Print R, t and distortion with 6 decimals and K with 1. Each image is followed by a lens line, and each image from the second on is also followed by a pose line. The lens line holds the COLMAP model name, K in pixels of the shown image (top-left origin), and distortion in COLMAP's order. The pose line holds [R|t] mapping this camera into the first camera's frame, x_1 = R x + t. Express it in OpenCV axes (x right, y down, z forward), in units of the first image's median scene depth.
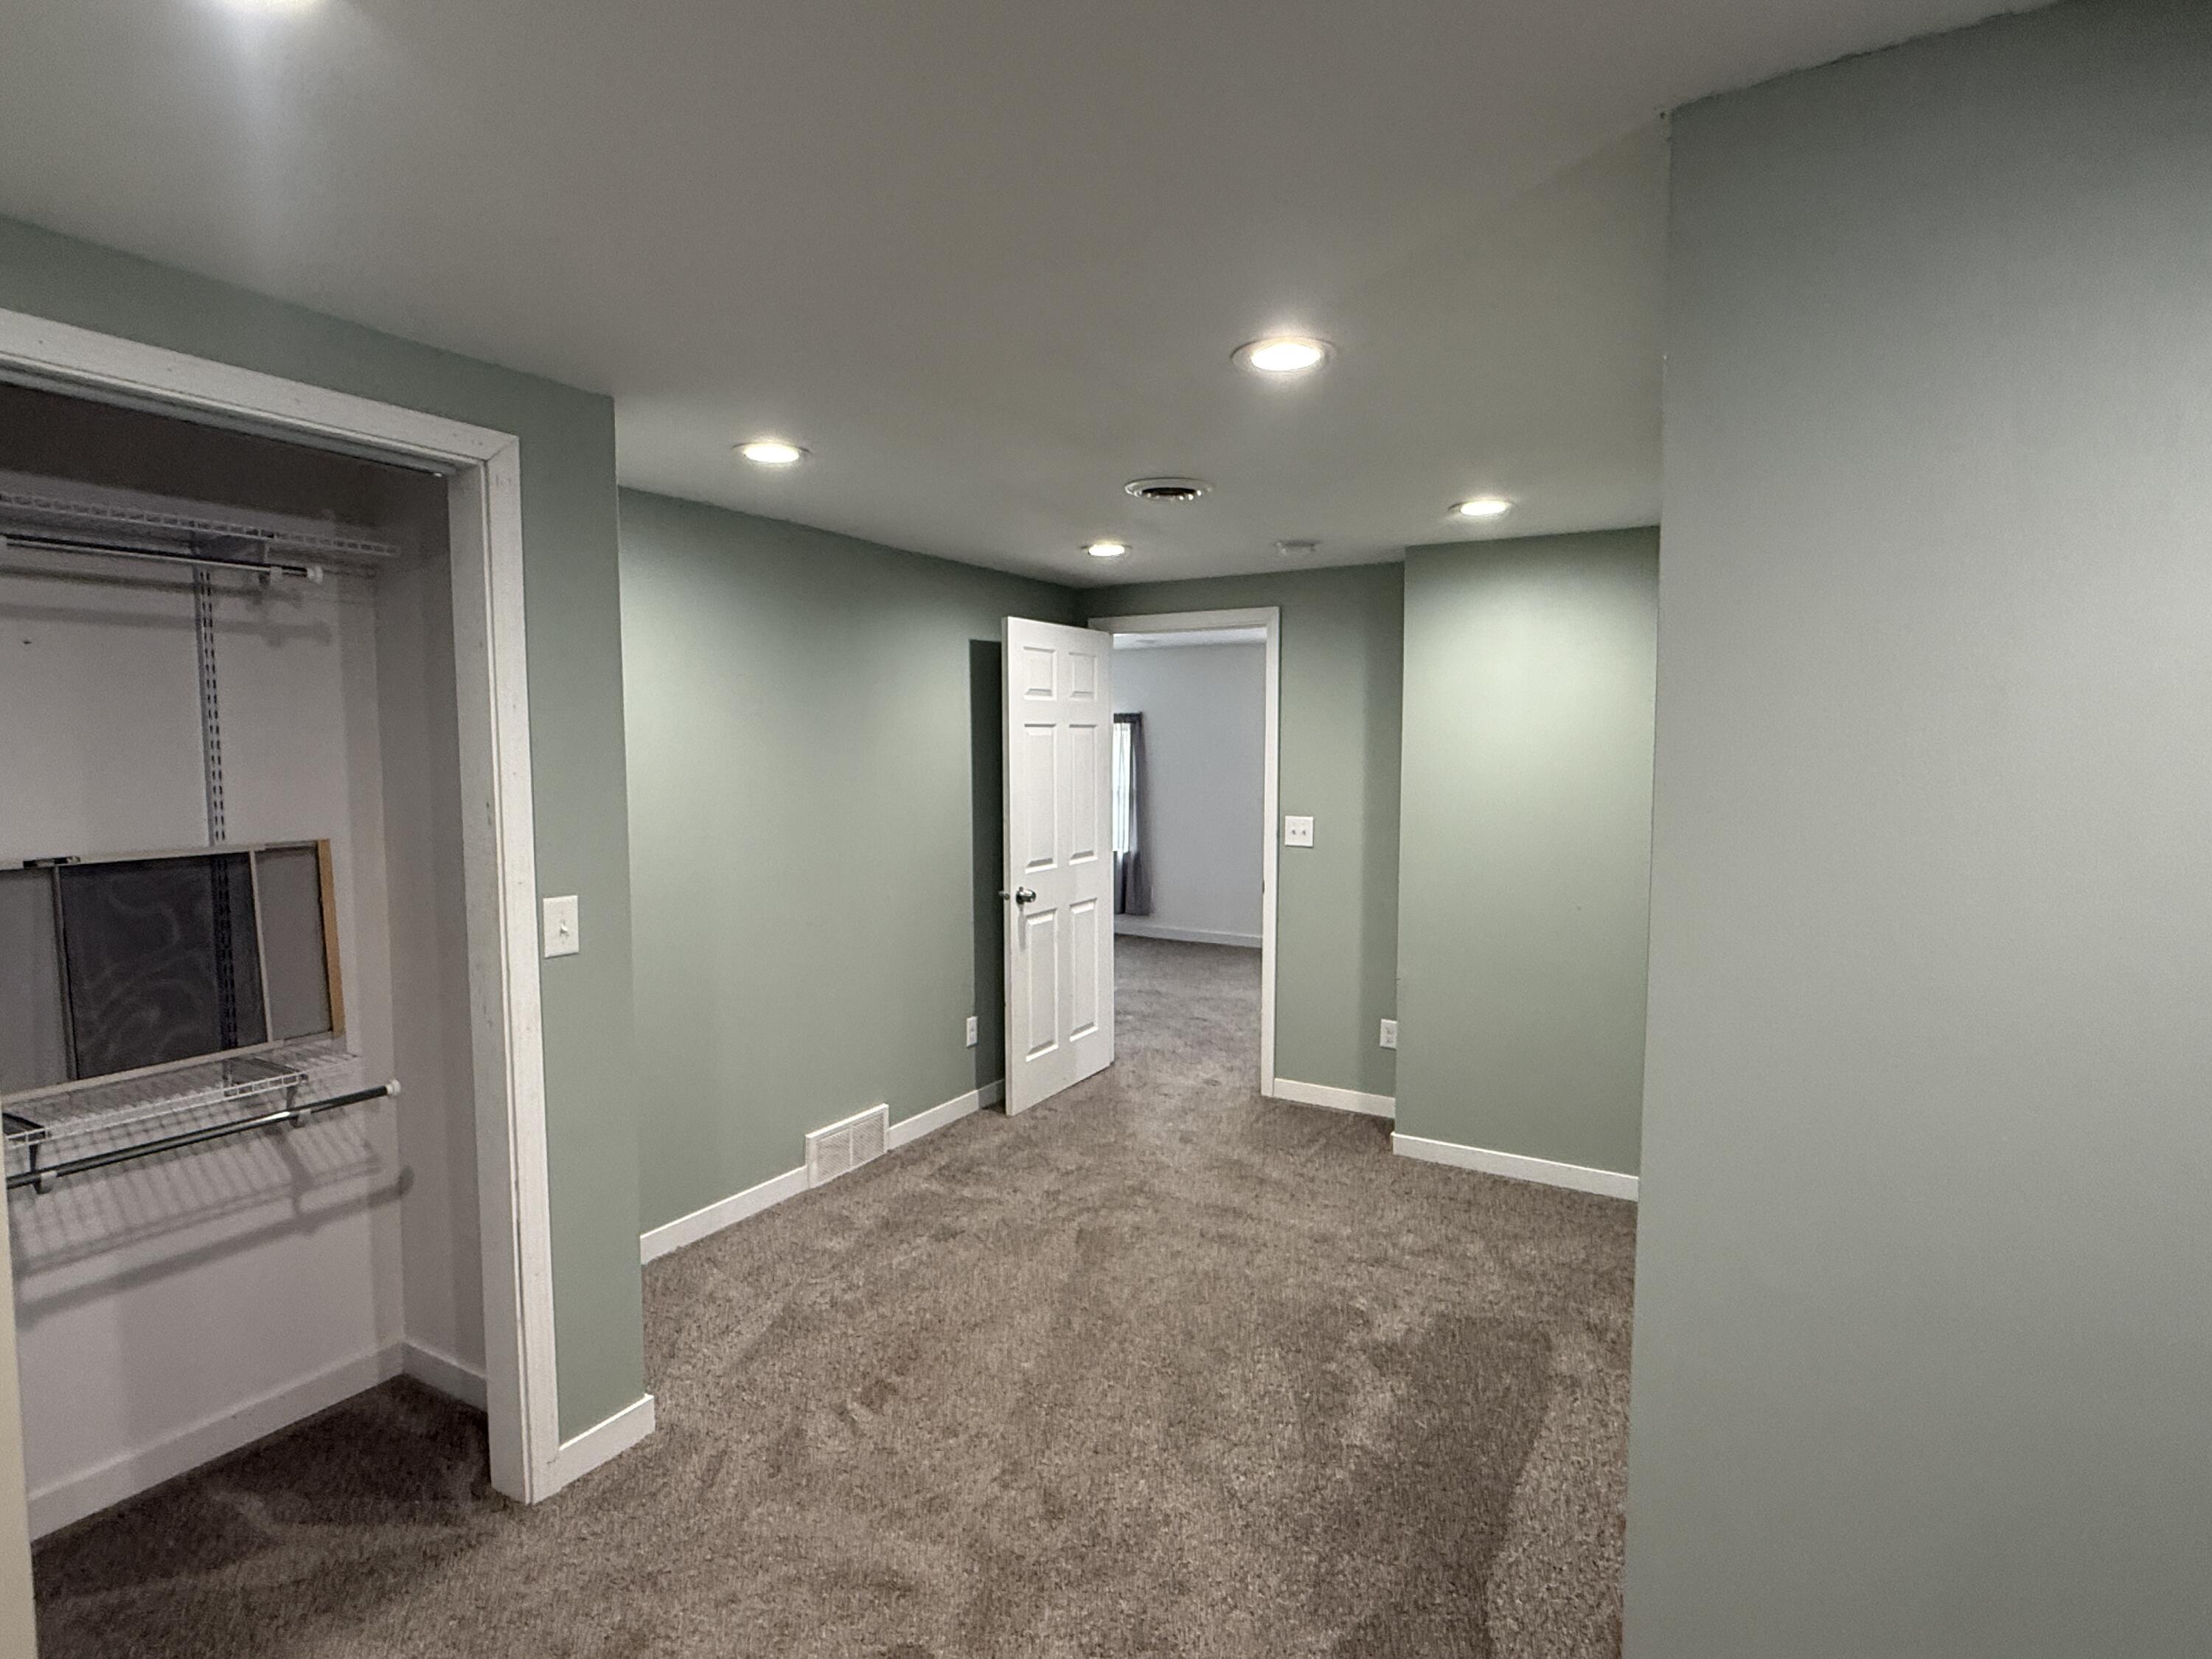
lens RADIAL K [[1099.0, 0, 1107.8], [0, 1099.0, 840.2], [0, 0, 1]] dist [-0.017672, 0.002110]
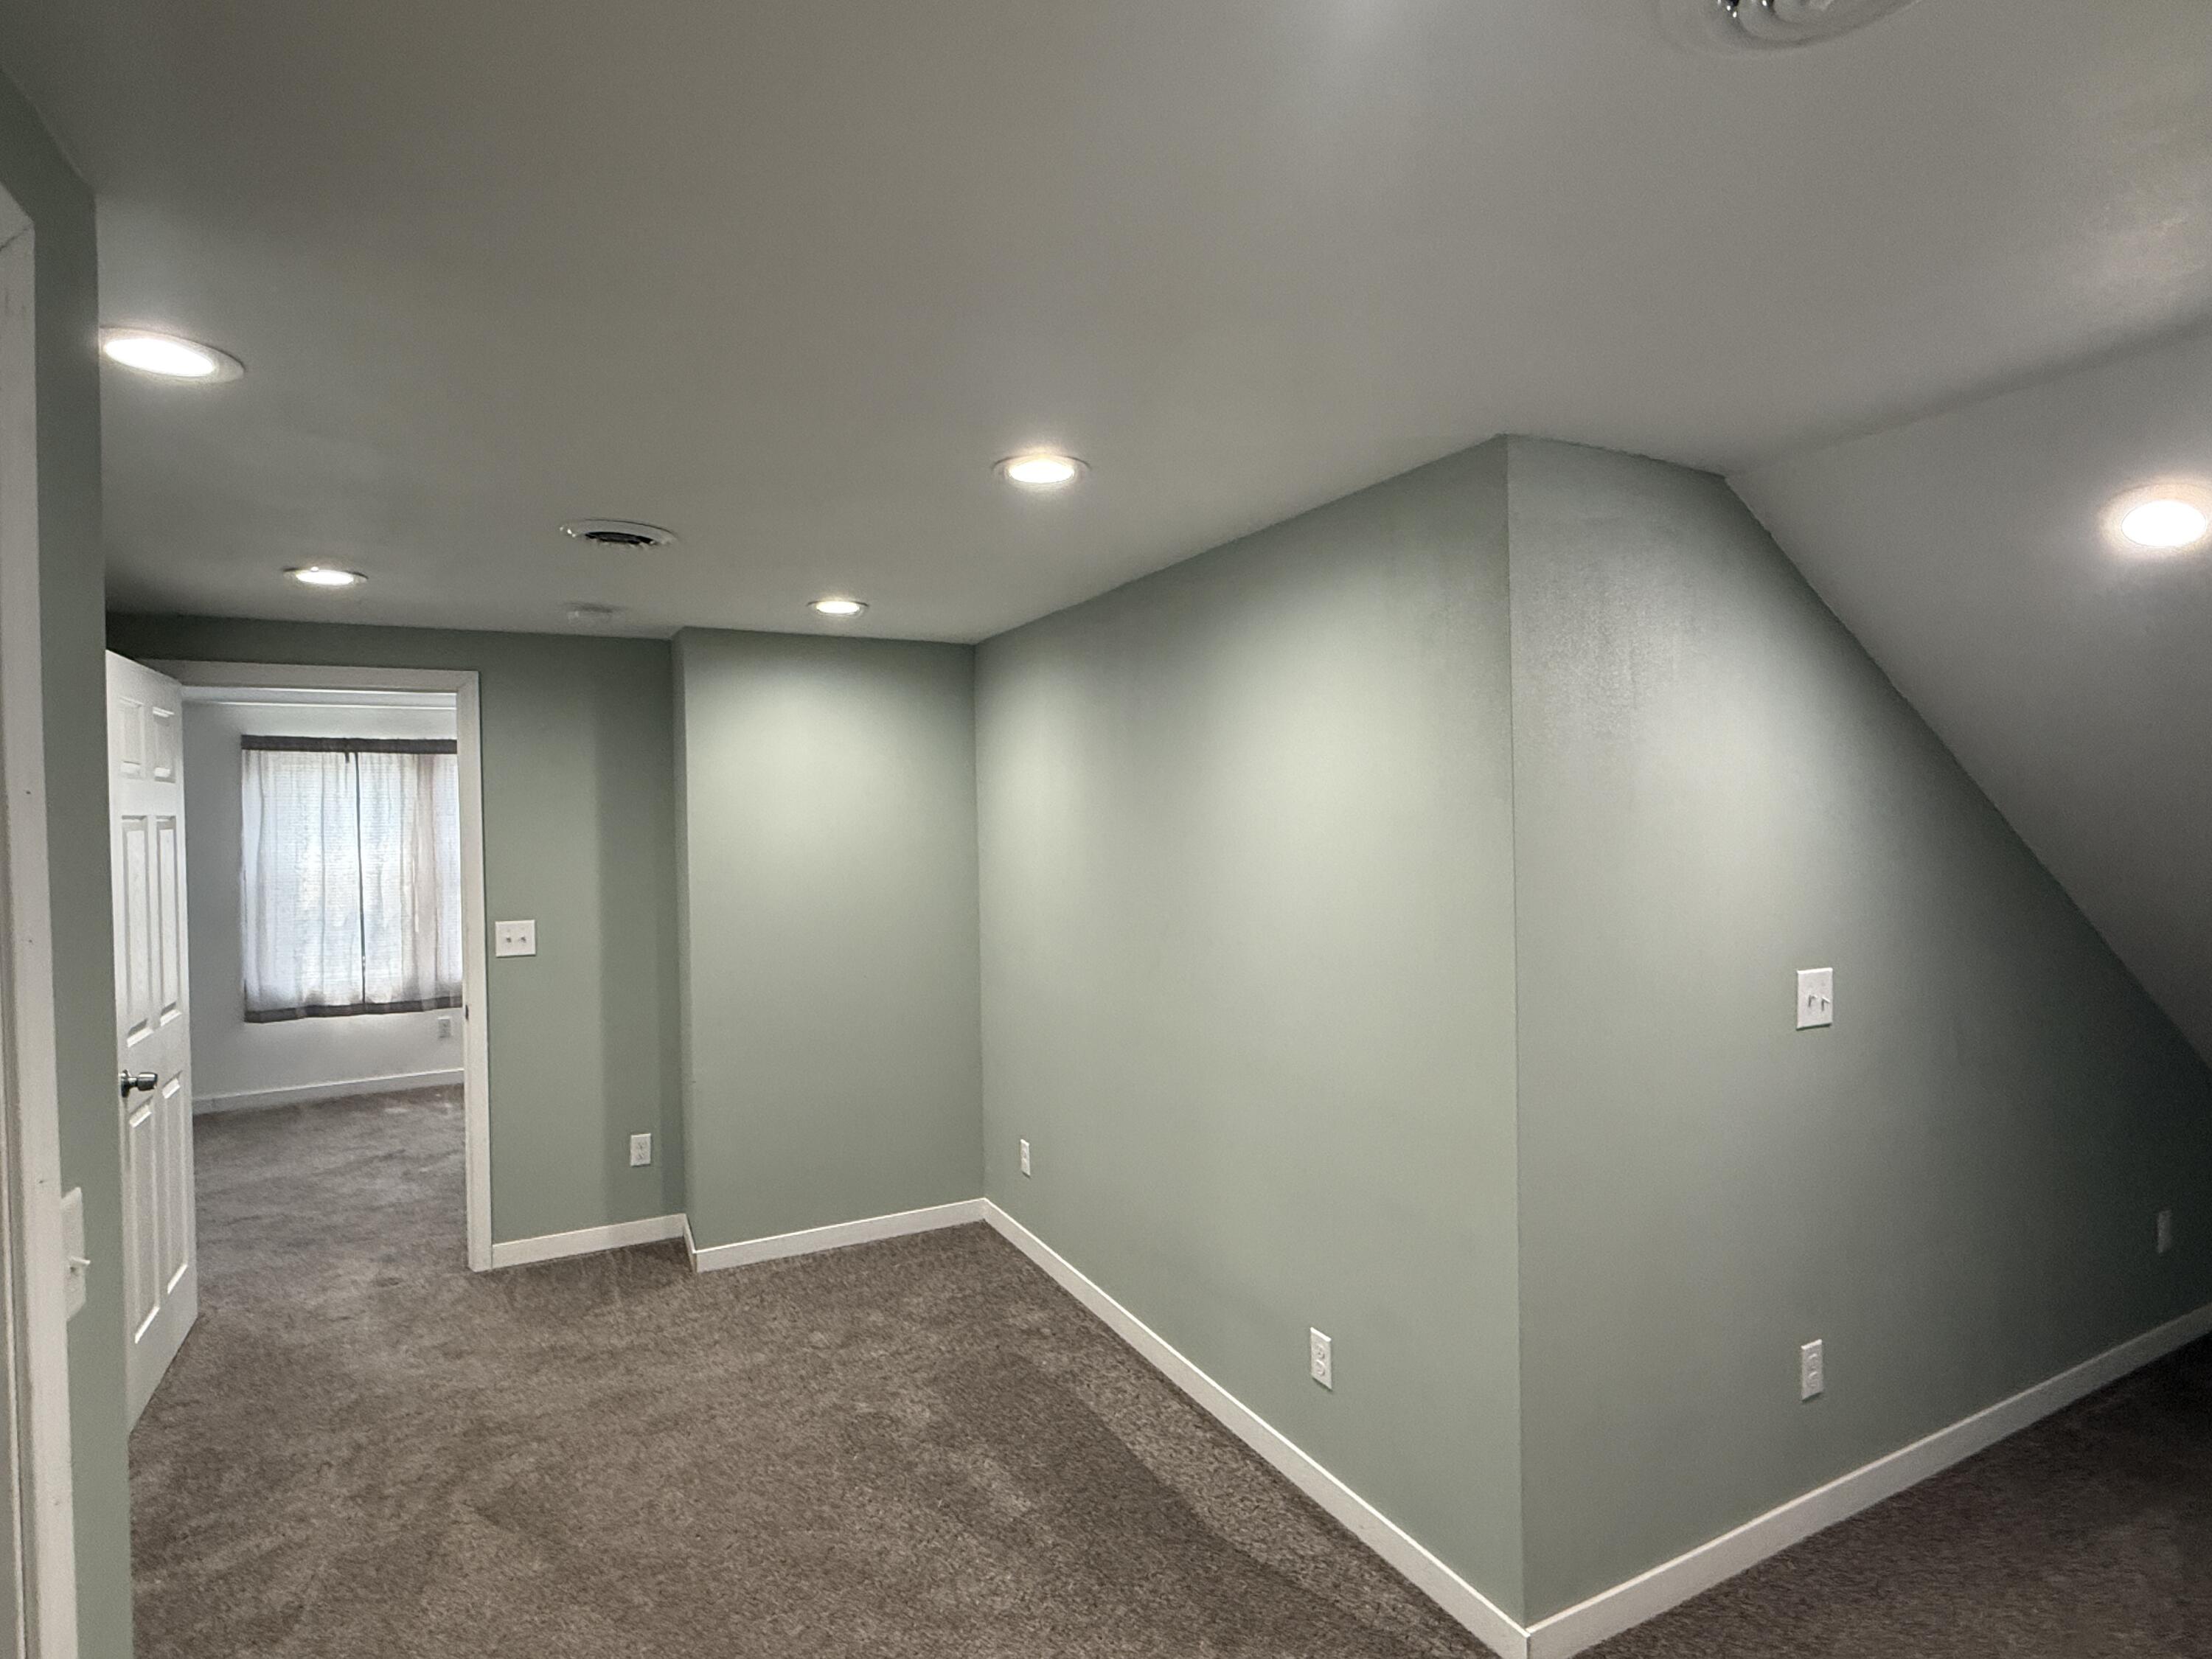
lens RADIAL K [[1099.0, 0, 1100.8], [0, 1099.0, 825.5], [0, 0, 1]] dist [-0.017672, 0.002110]
pose [[0.539164, -0.021036, 0.841938, -0.336288], [0.096339, 0.994667, -0.036842, -0.023047], [-0.836672, 0.100975, 0.538315, 0.189929]]
